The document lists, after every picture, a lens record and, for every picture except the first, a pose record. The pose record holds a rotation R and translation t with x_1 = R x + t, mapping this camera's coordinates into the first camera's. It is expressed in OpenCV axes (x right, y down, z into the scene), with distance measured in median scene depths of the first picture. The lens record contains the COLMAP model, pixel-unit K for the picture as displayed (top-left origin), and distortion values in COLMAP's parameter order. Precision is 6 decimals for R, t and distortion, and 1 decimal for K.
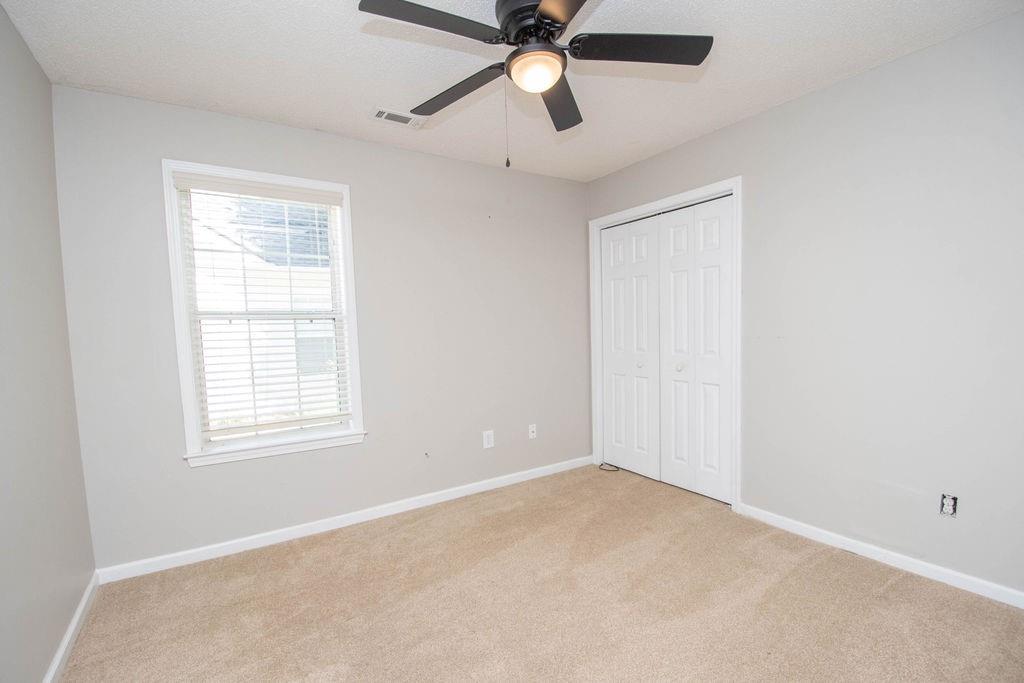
lens RADIAL K [[457.7, 0, 513.8], [0, 457.7, 356.4], [0, 0, 1]] dist [0.007827, -0.018578]
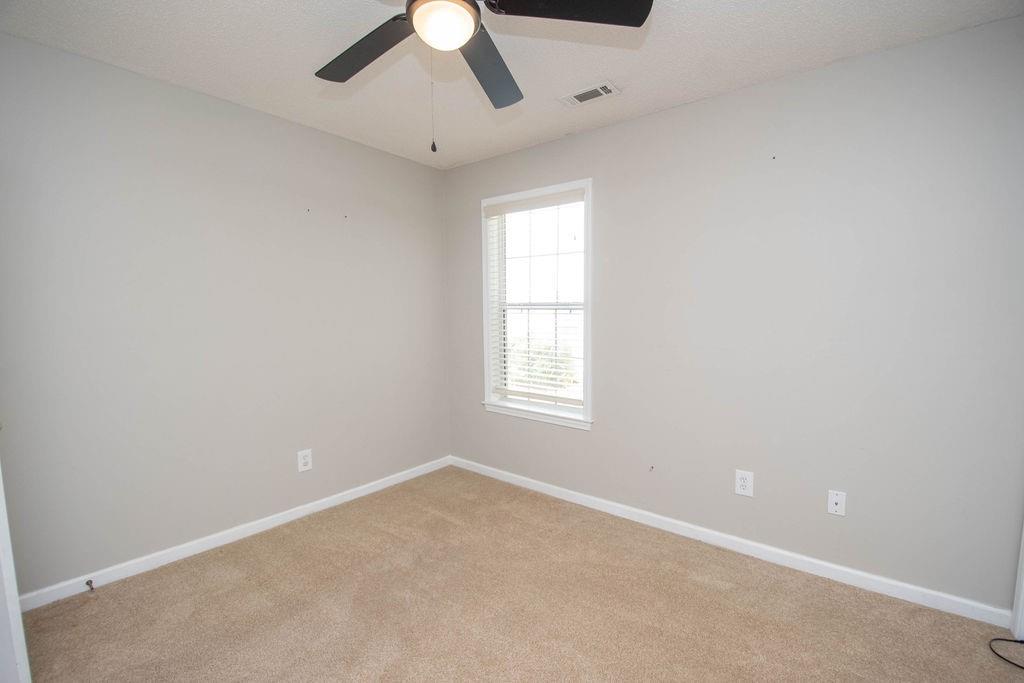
lens RADIAL K [[457.7, 0, 513.8], [0, 457.7, 356.4], [0, 0, 1]] dist [0.007827, -0.018578]
pose [[0.304077, 0.117592, -0.945362, 0.611933], [-0.068342, 0.992488, 0.101471, -0.075710], [0.950193, 0.033753, 0.309829, 0.558481]]
